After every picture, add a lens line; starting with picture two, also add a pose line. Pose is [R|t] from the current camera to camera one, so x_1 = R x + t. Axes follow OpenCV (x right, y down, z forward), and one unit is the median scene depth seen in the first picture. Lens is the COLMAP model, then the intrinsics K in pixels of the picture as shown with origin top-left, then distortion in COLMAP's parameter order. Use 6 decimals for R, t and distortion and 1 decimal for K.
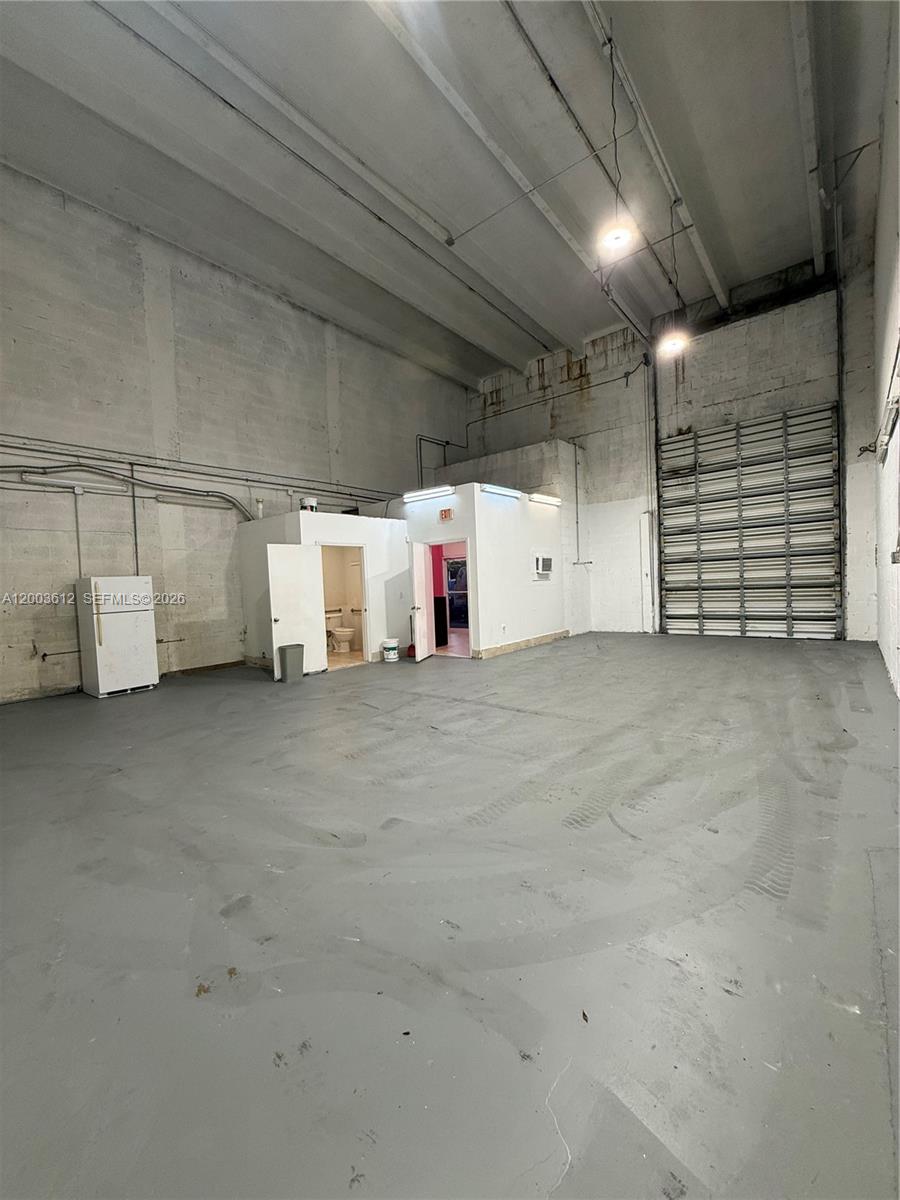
lens RADIAL K [[477.7, 0, 452.6], [0, 477.7, 597.1], [0, 0, 1]] dist [0.000037, -0.000239]
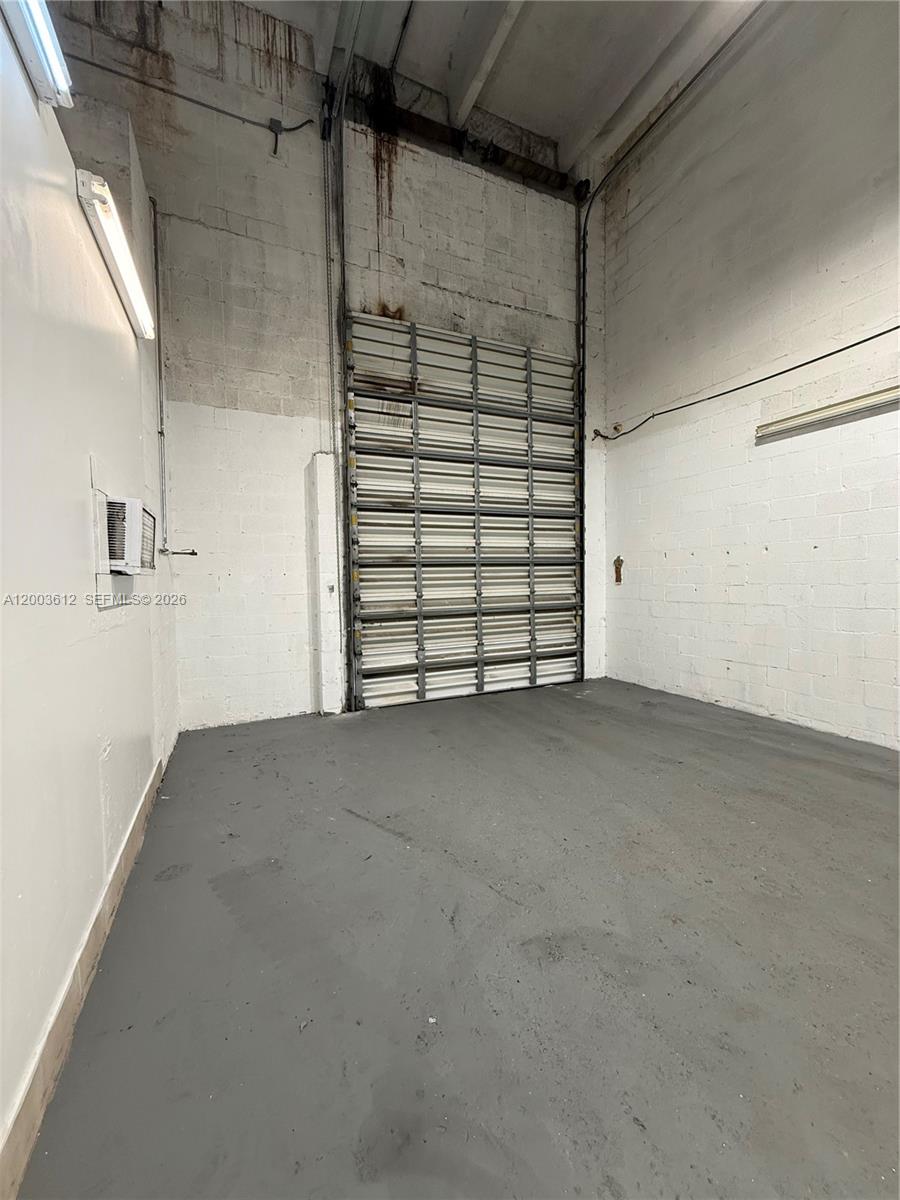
lens RADIAL K [[477.7, 0, 446.5], [0, 477.7, 599.9], [0, 0, 1]] dist [0.000037, -0.000239]
pose [[0.436368, -0.003386, 0.899762, 0.049345], [0.025610, 0.999635, -0.008658, -0.034131], [-0.899404, 0.026821, 0.436296, 0.821667]]
